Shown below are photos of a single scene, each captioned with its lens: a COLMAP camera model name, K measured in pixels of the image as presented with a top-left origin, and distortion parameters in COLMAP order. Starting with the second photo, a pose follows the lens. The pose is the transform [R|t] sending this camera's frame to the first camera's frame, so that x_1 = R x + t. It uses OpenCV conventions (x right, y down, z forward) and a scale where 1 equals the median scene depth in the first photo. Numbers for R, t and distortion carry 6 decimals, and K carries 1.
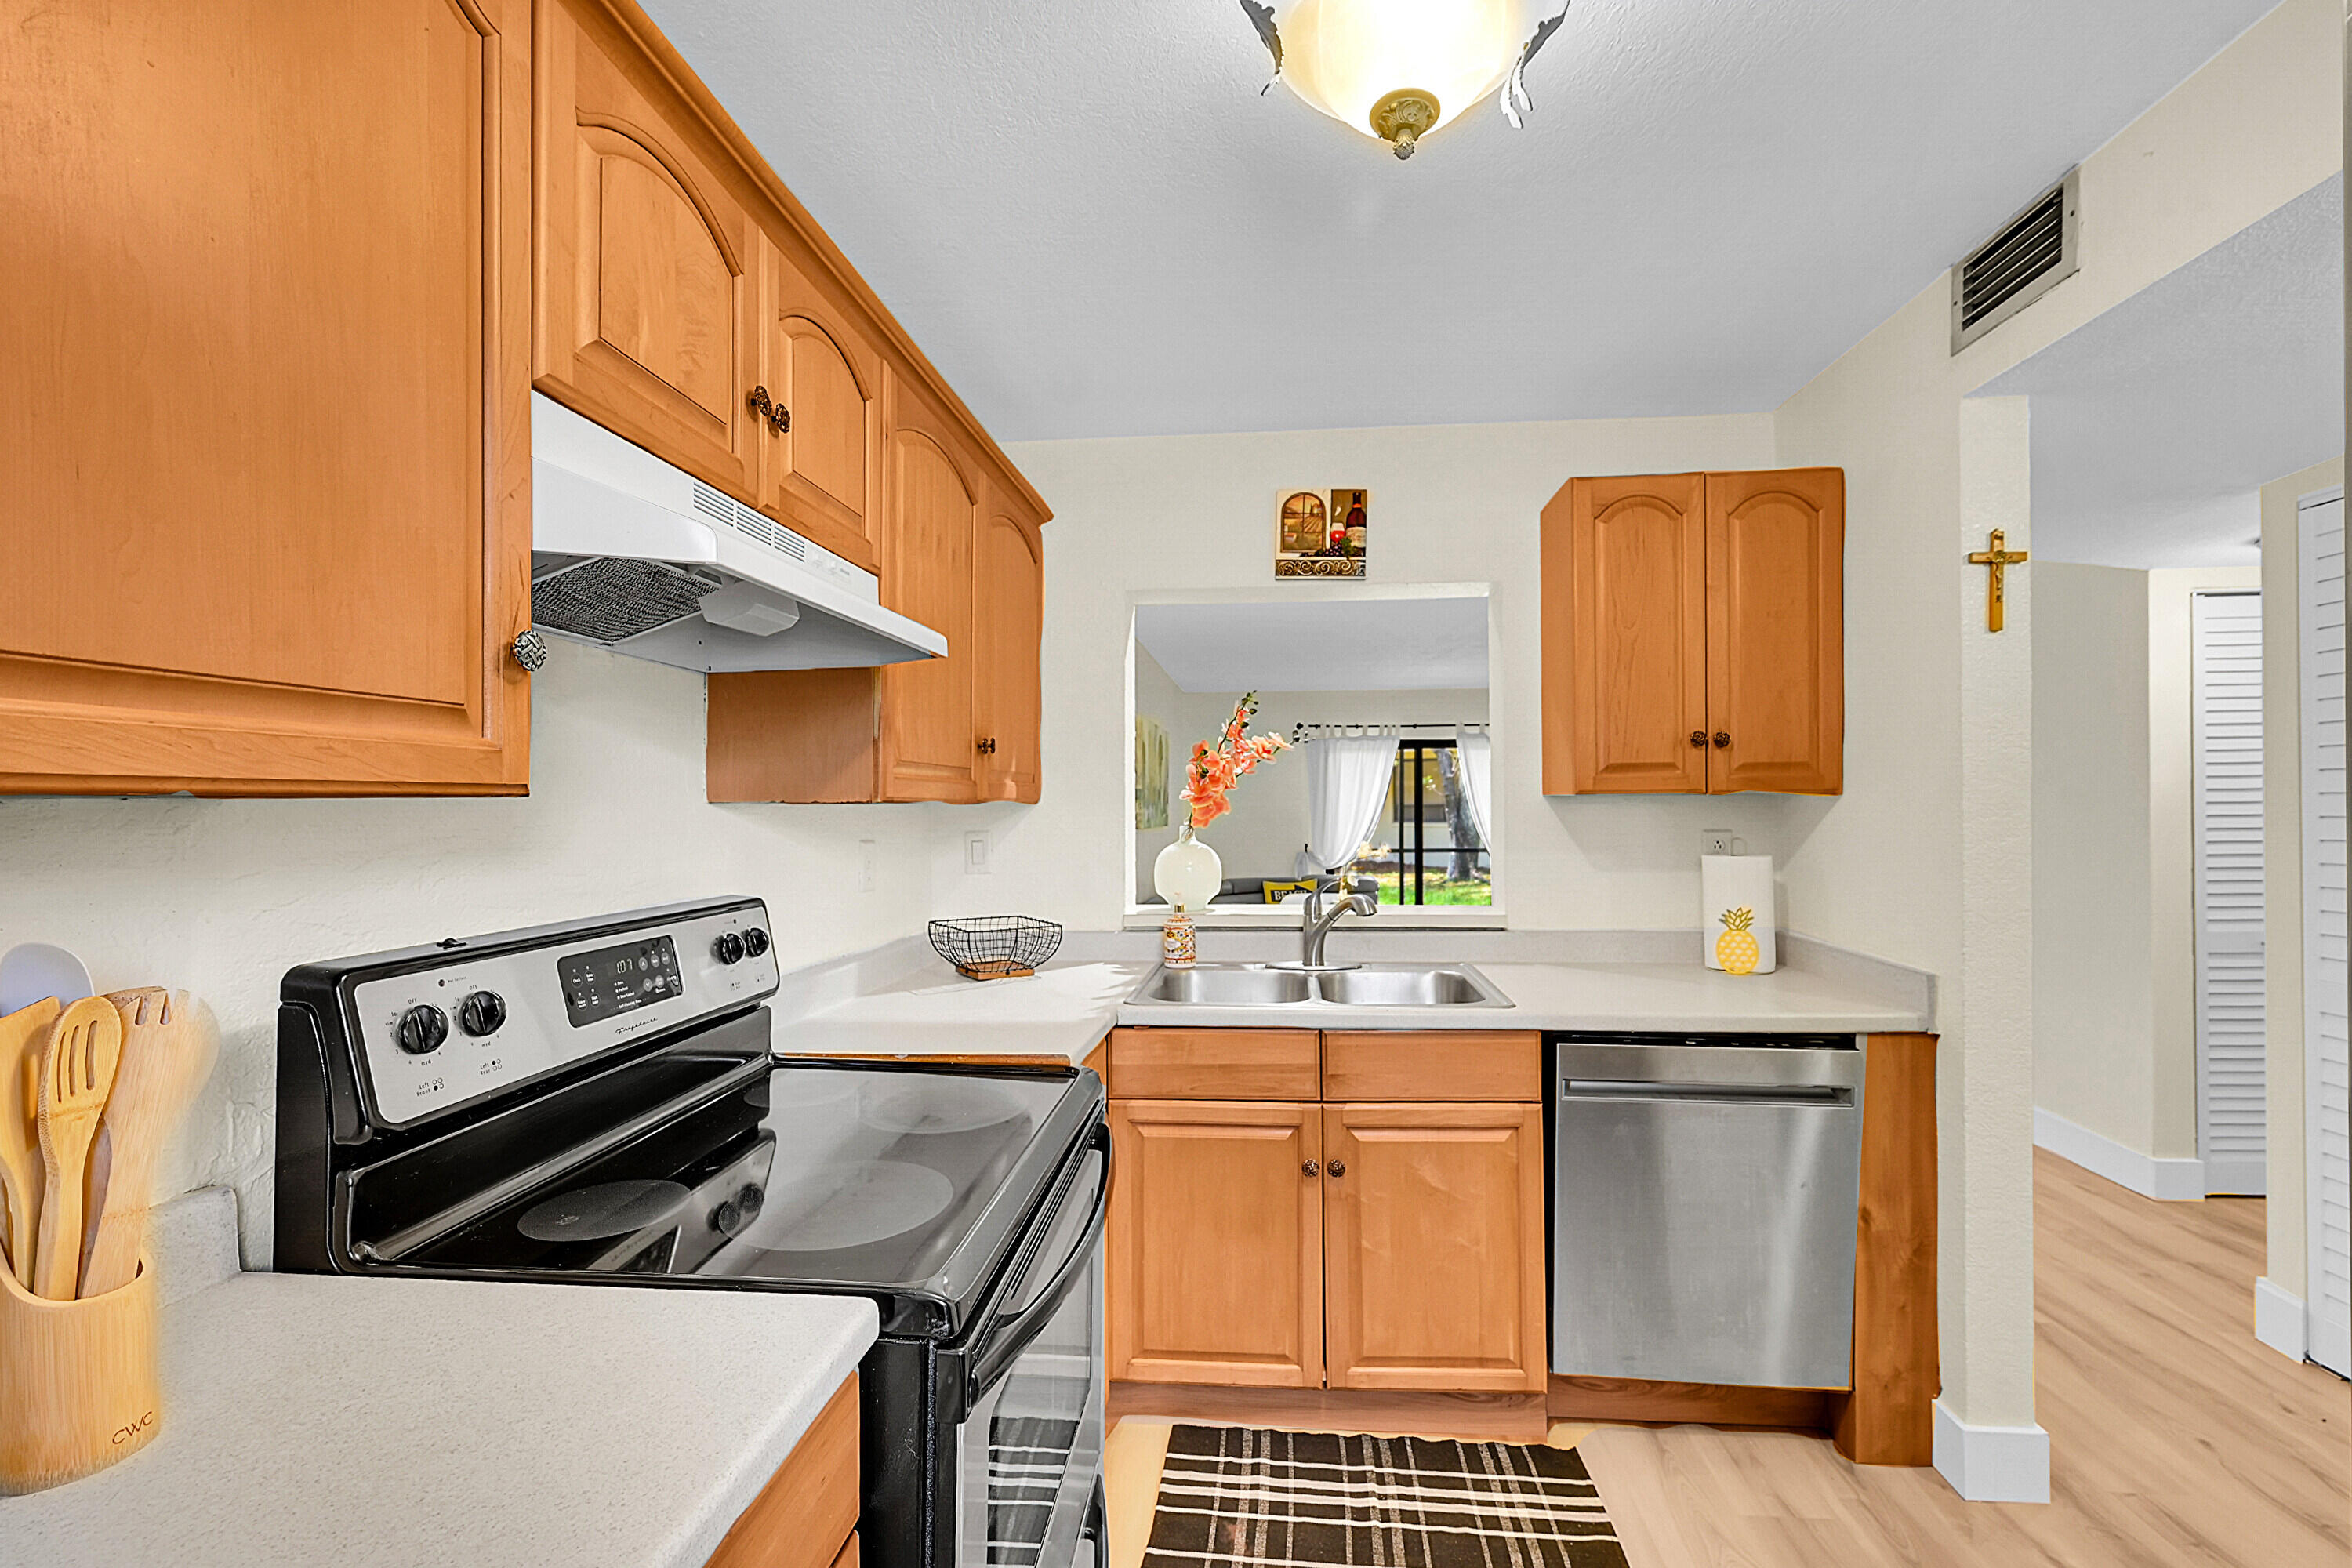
lens RADIAL K [[1013.6, 0, 1186.4], [0, 1013.6, 797.8], [0, 0, 1]] dist [-0.000531, 0.000146]
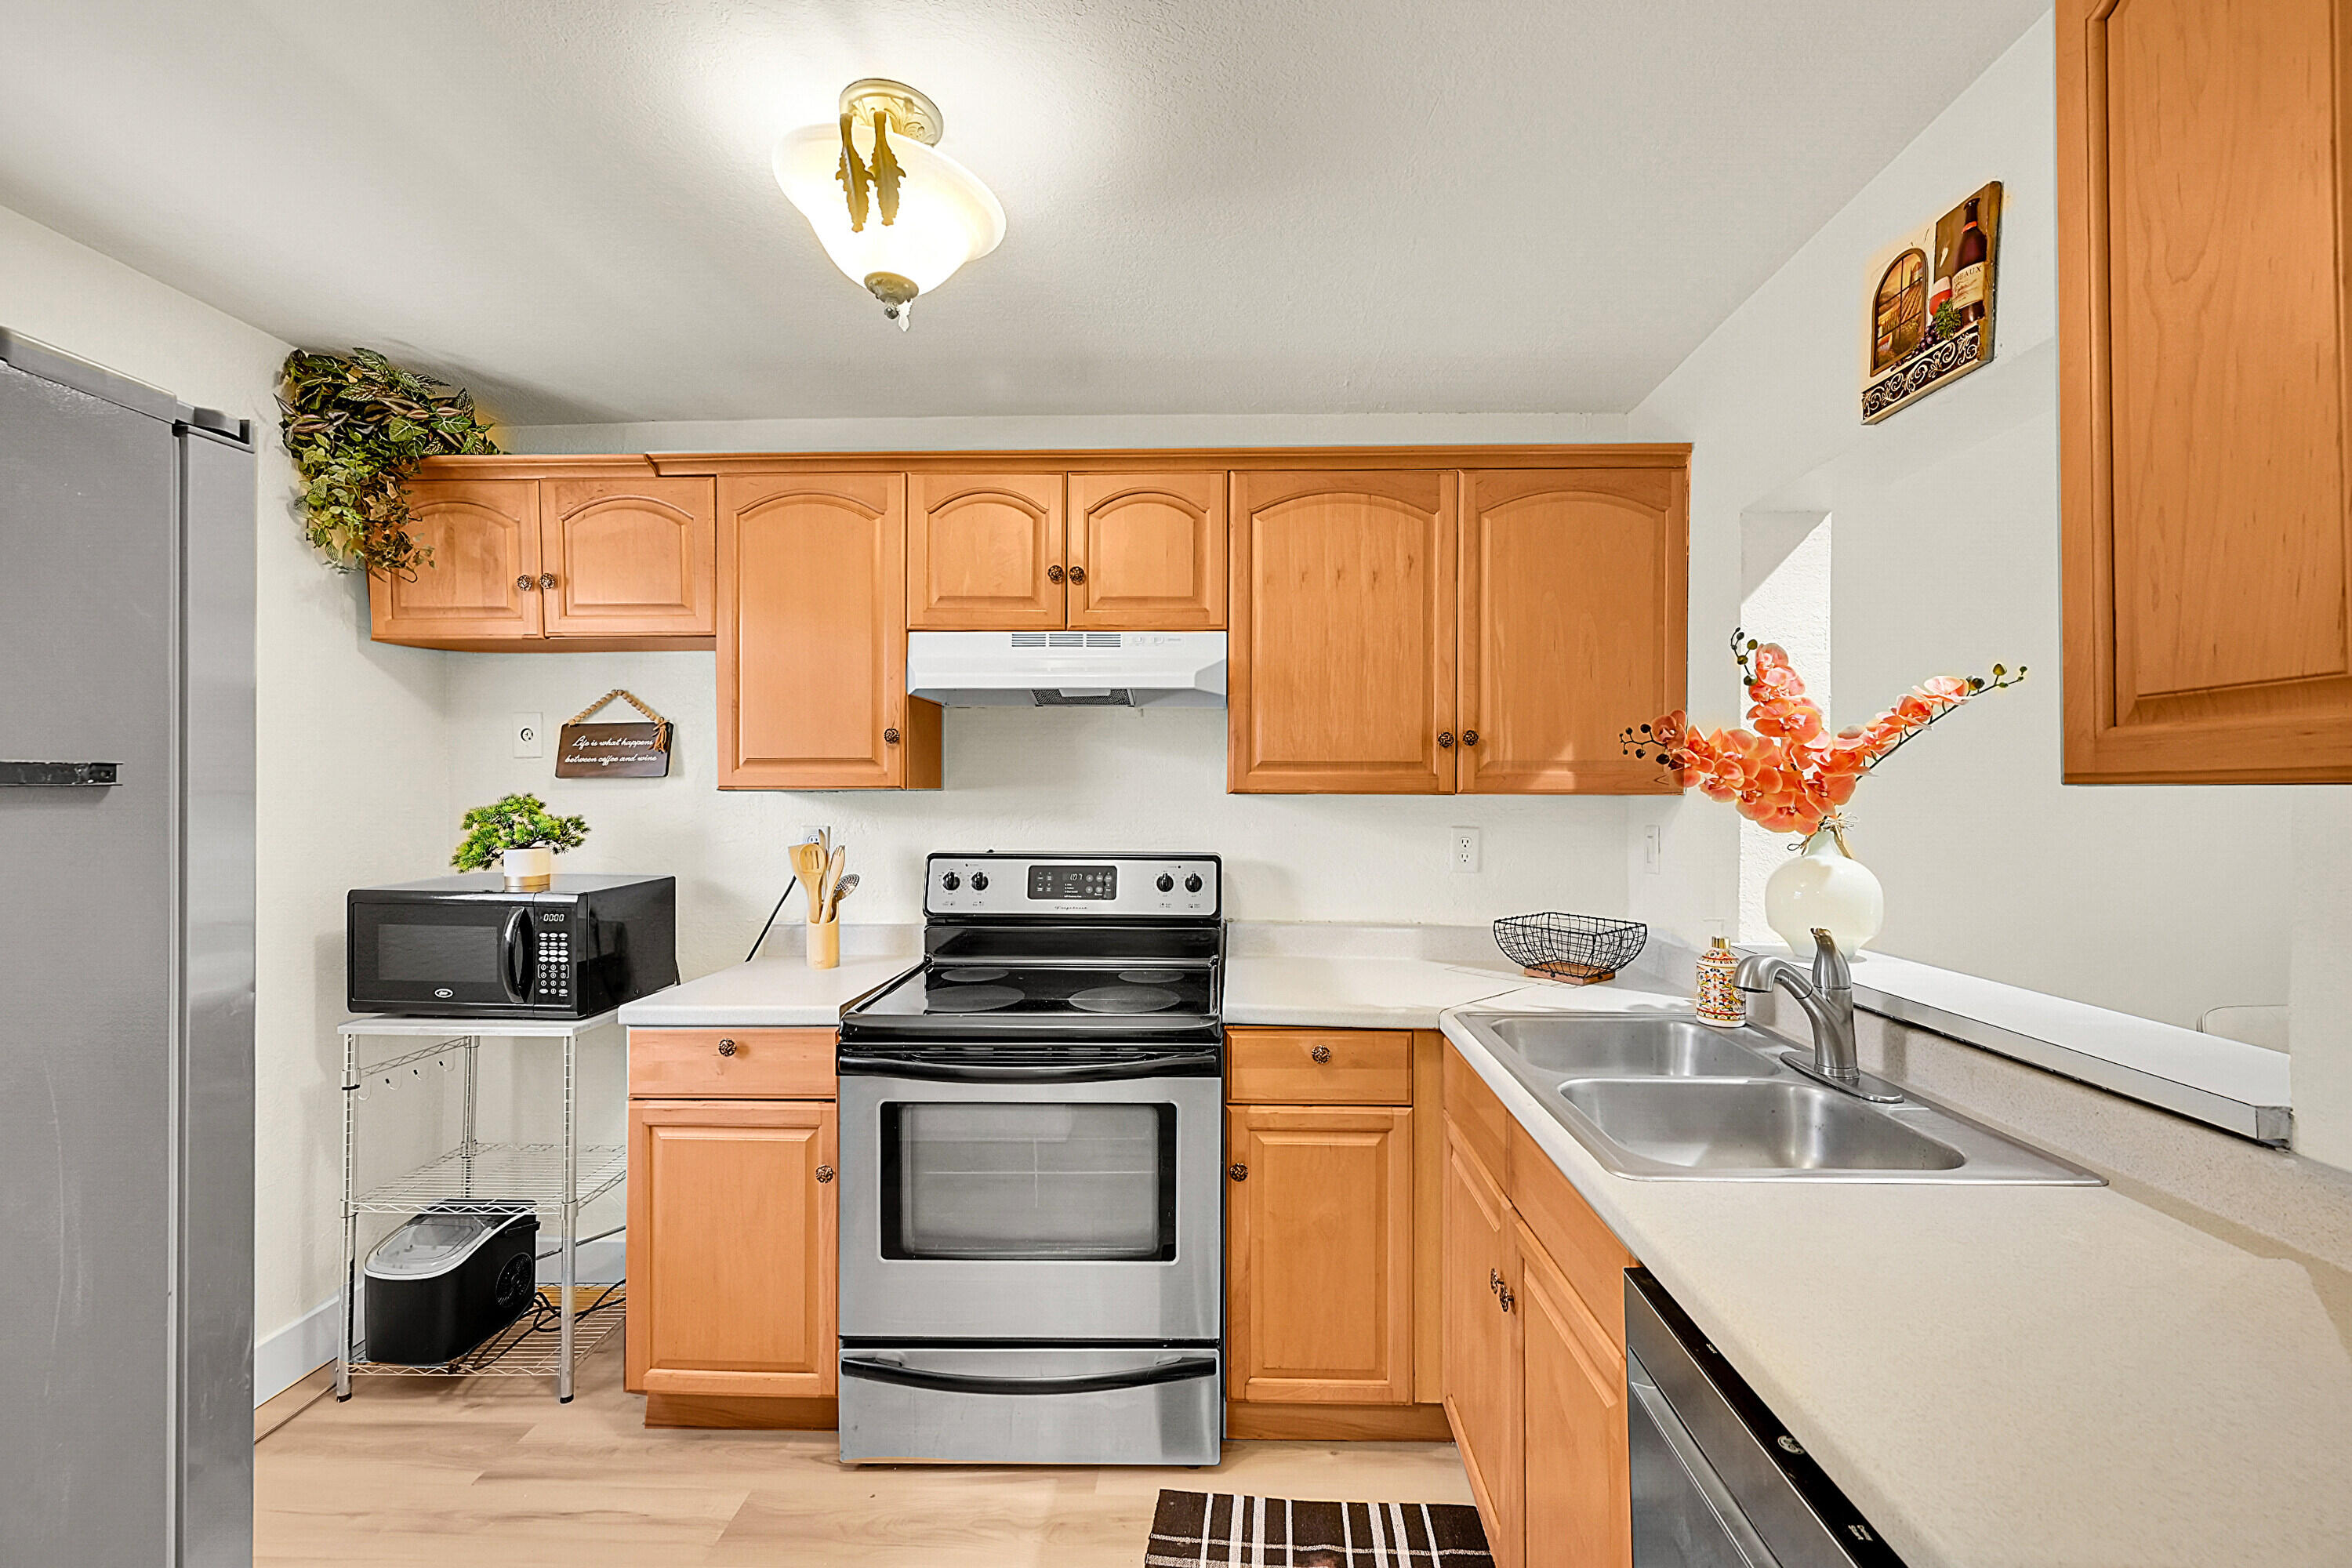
lens RADIAL K [[955.7, 0, 1187.8], [0, 955.7, 778.0], [0, 0, 1]] dist [-0.000242, 0.000970]
pose [[0.032222, -0.007943, -0.999449, 0.883977], [0.005088, 0.999957, -0.007783, -0.005306], [0.999468, -0.004834, 0.032261, 0.799599]]
